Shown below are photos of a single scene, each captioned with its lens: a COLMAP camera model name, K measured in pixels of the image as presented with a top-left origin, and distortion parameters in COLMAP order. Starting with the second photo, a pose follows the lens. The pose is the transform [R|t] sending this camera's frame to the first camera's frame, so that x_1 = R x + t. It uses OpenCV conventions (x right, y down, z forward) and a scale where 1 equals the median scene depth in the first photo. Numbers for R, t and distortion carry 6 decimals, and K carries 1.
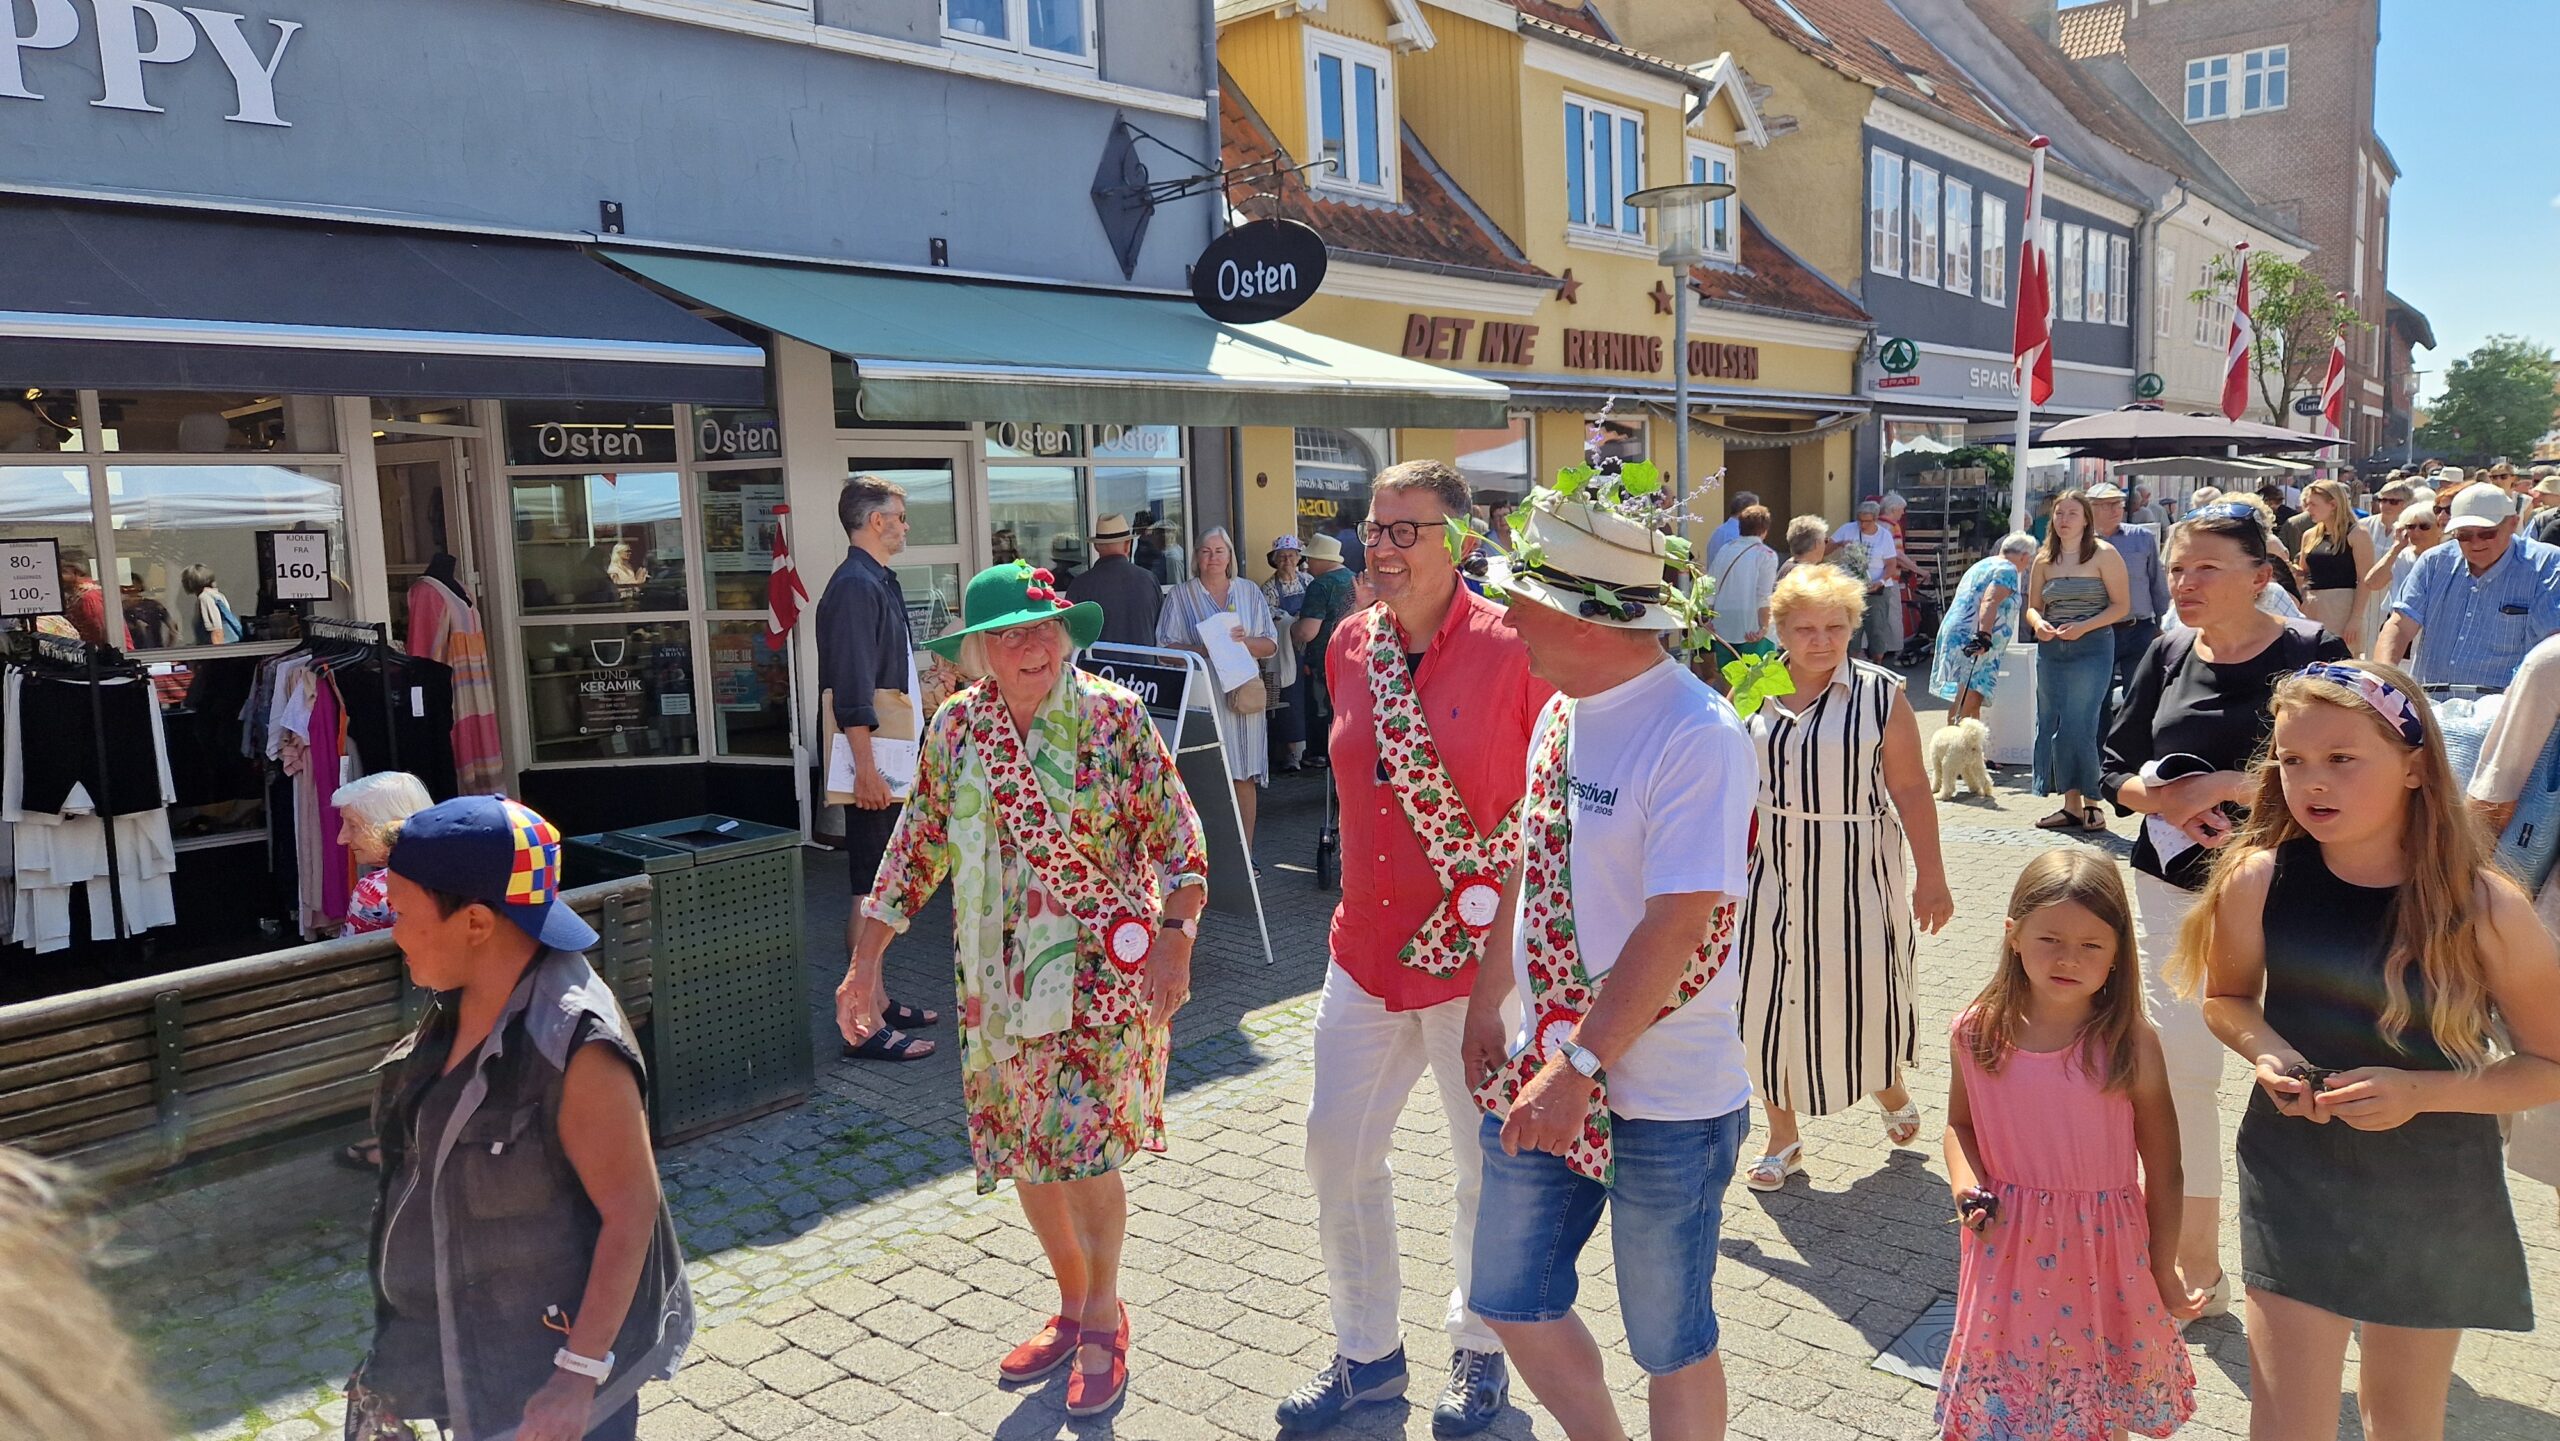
lens RADIAL K [[1732.5, 0, 1274.5], [0, 1732.5, 718.7], [0, 0, 1]] dist [0.073888, -0.045940]
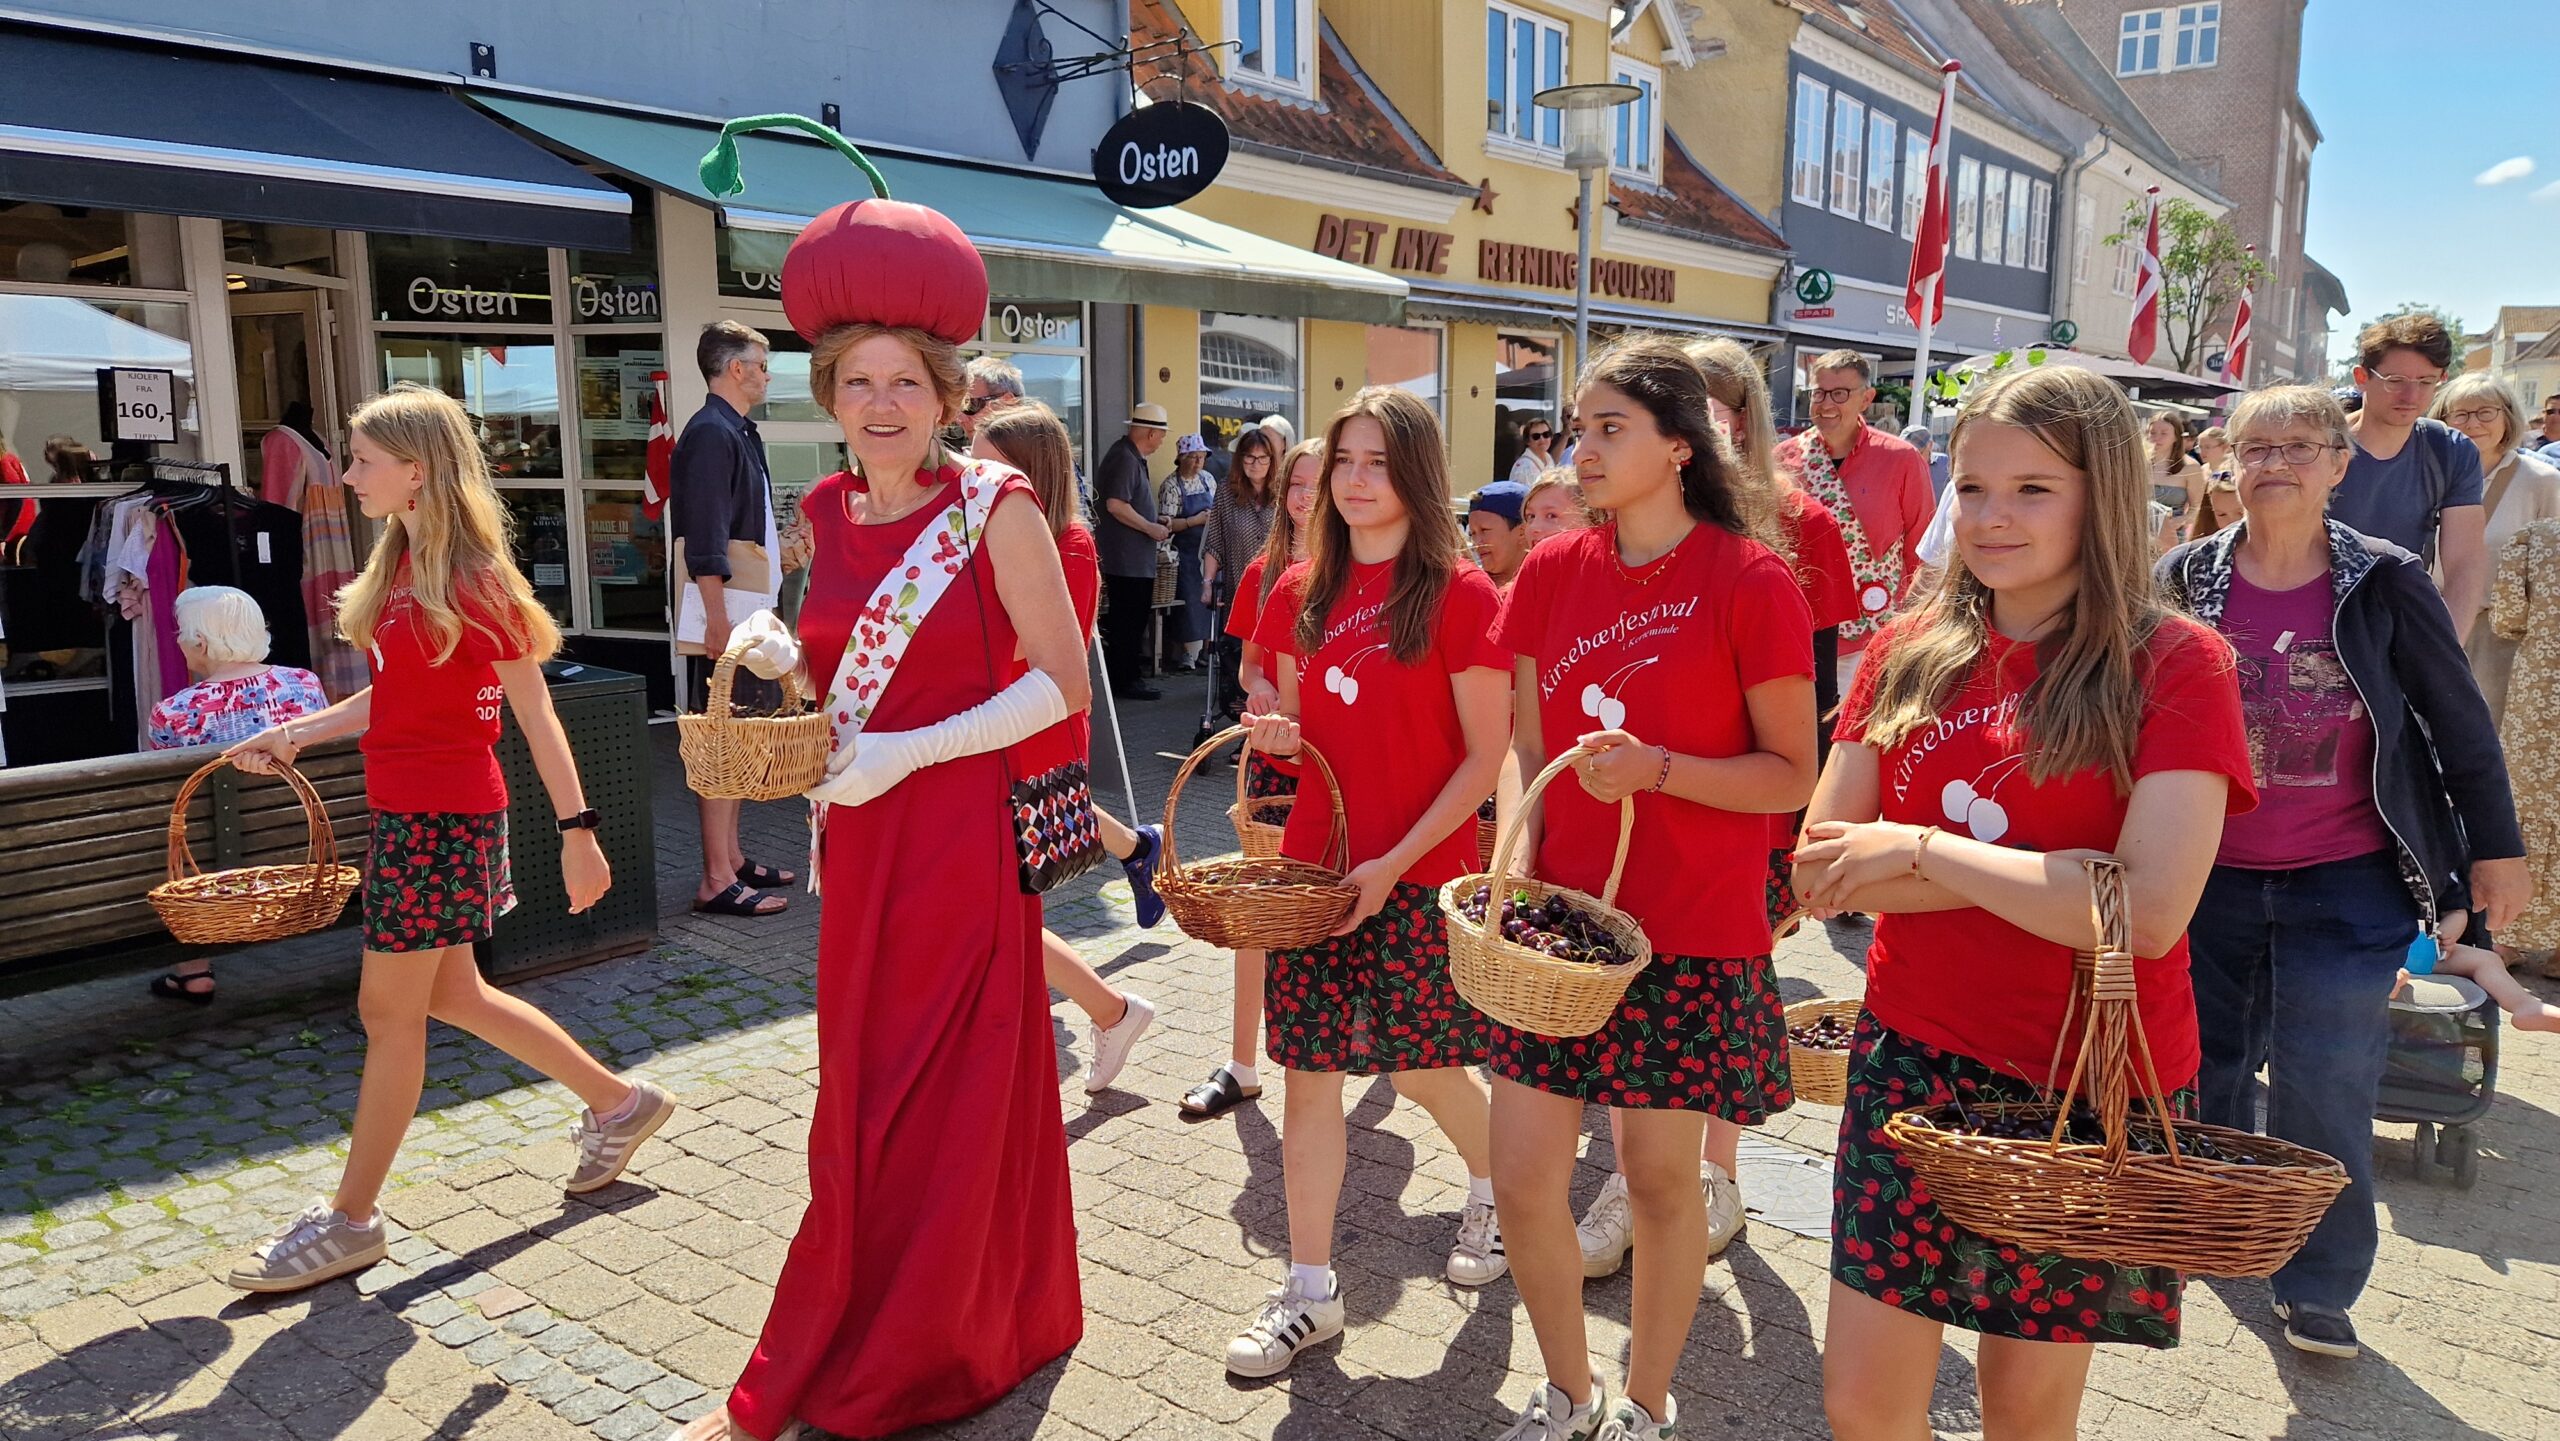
lens RADIAL K [[1739.5, 0, 1280.0], [0, 1739.5, 720.5], [0, 0, 1]] dist [0.073275, -0.045949]
pose [[0.998583, 0.029253, 0.044450, 0.016167], [-0.030988, 0.998764, 0.038866, 0.015033], [-0.043259, -0.040188, 0.998255, -0.003057]]
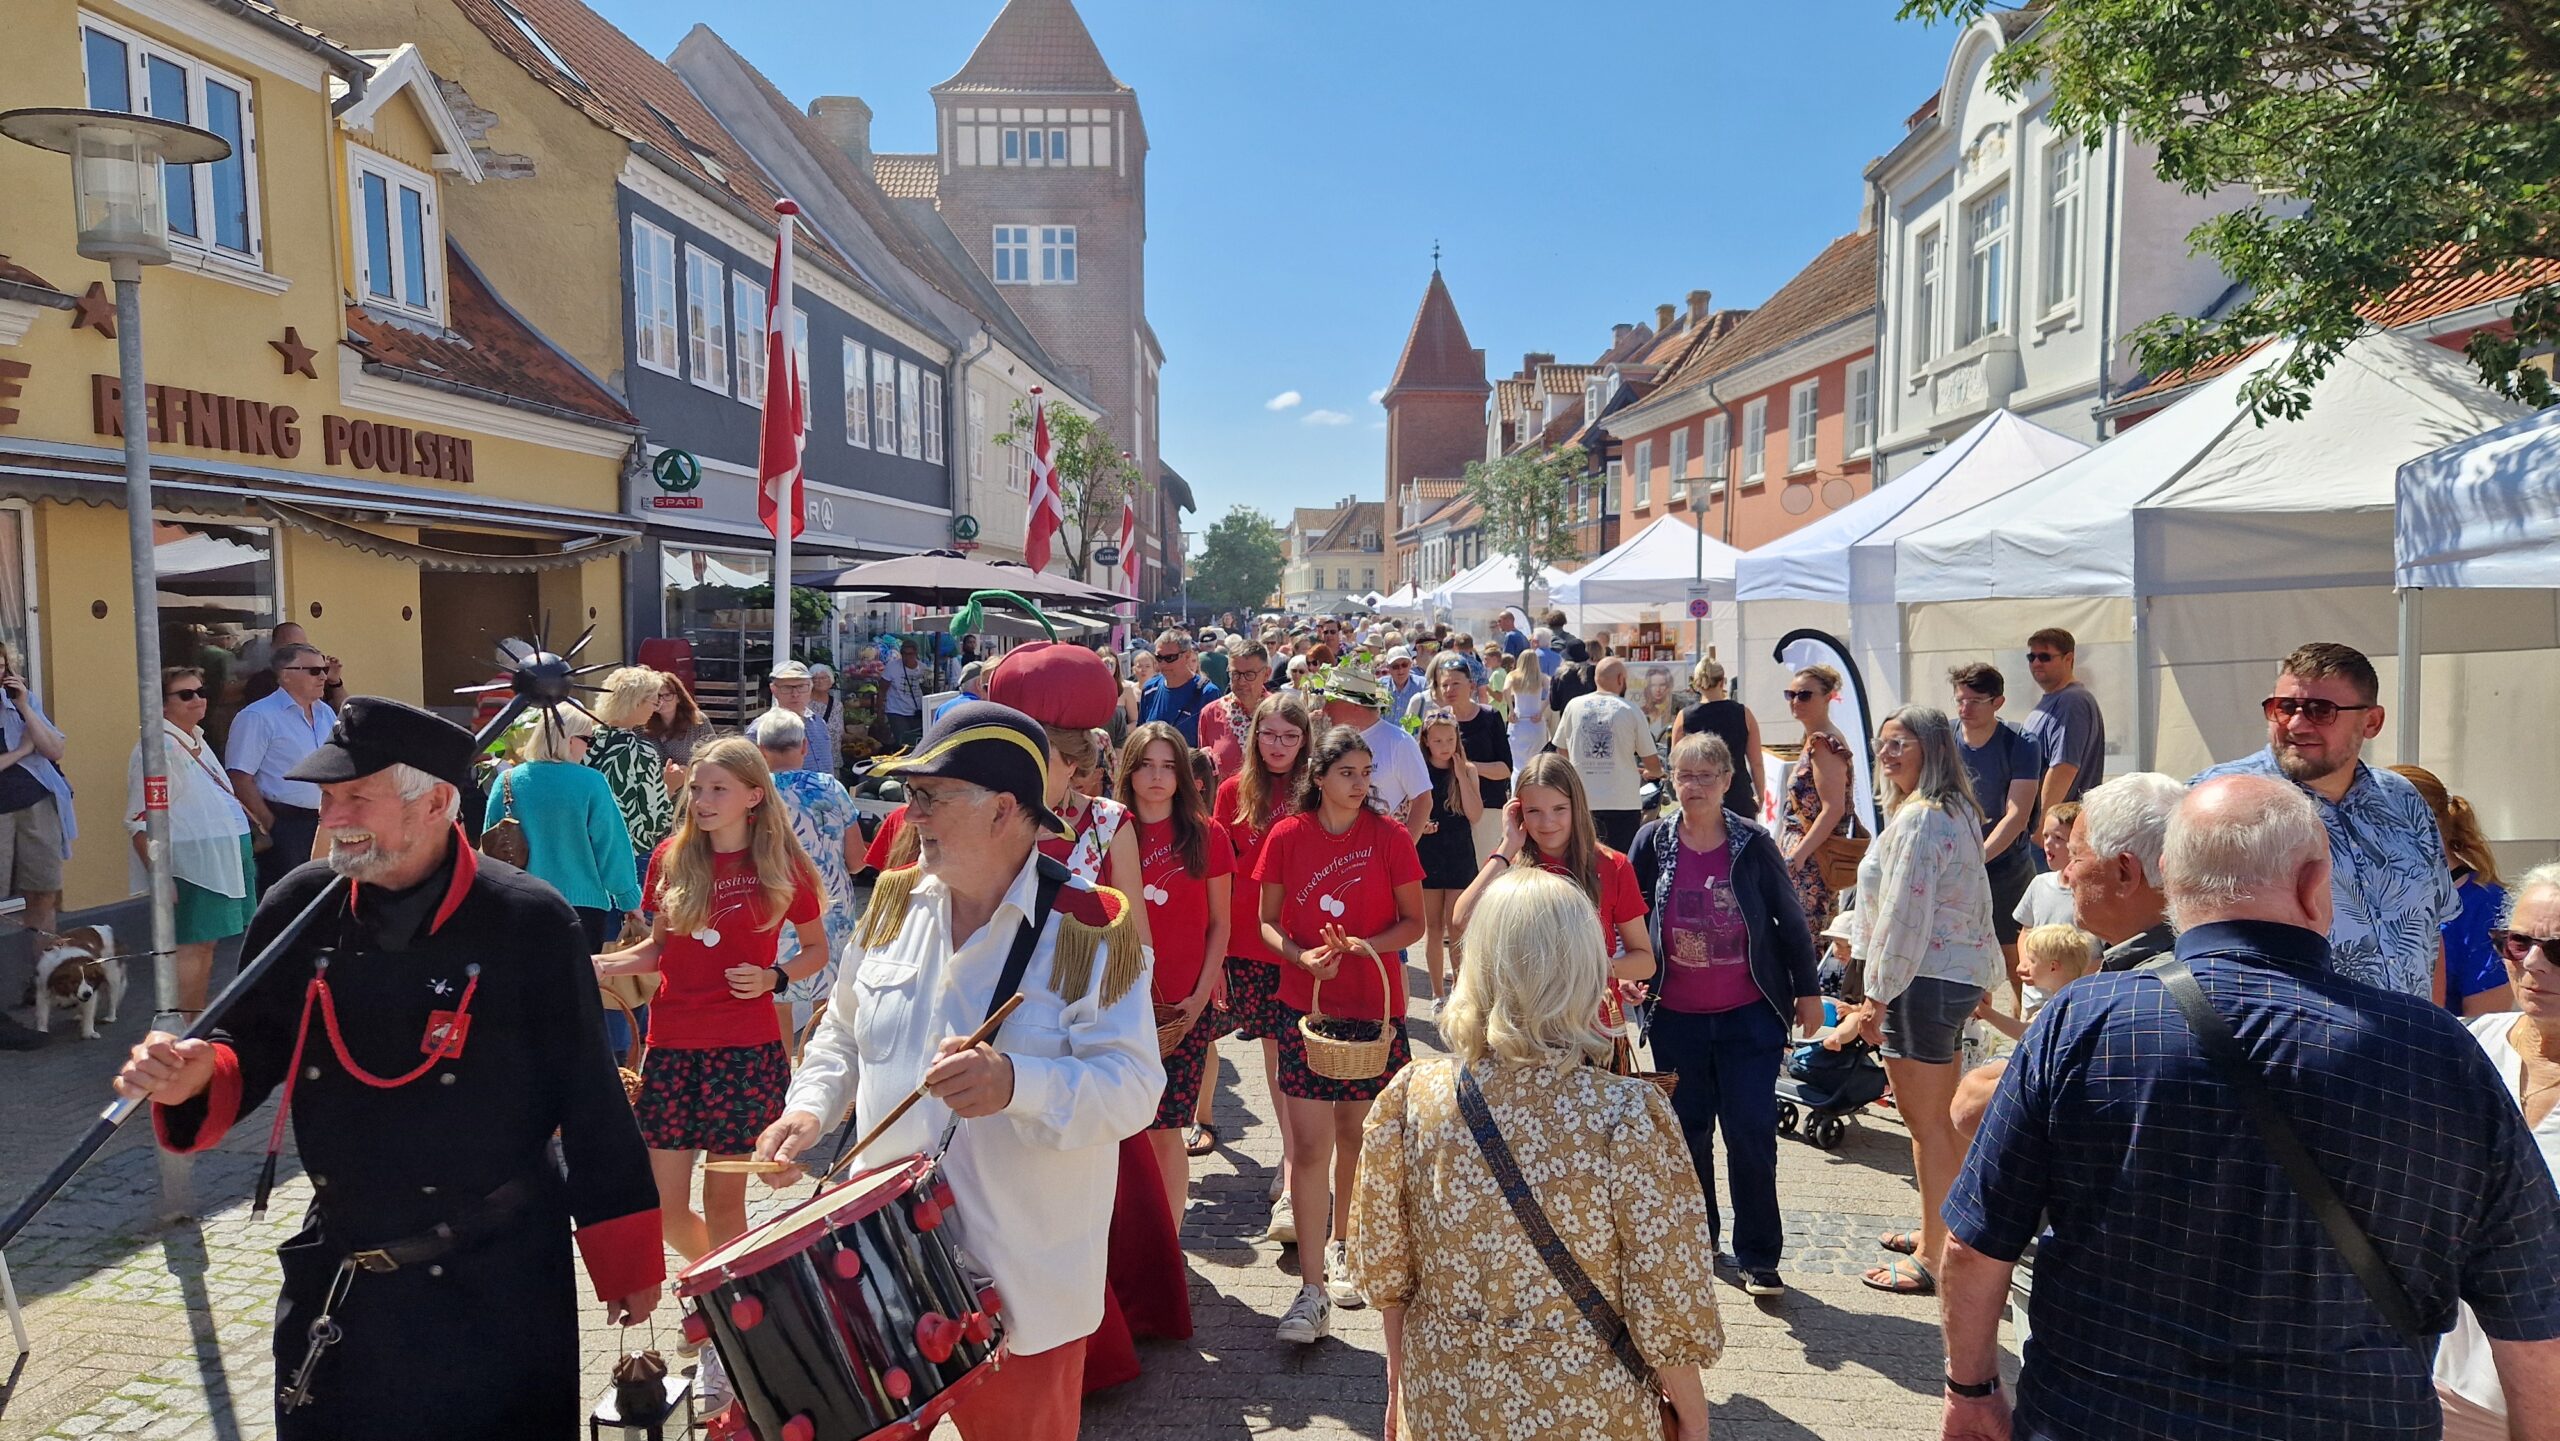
lens RADIAL K [[1732.5, 0, 1274.5], [0, 1732.5, 718.7], [0, 0, 1]] dist [0.073888, -0.045940]
pose [[0.813051, 0.001047, 0.582191, 0.140320], [0.036395, 0.997951, -0.052622, -0.049507], [-0.581053, 0.063973, 0.811347, 0.235059]]
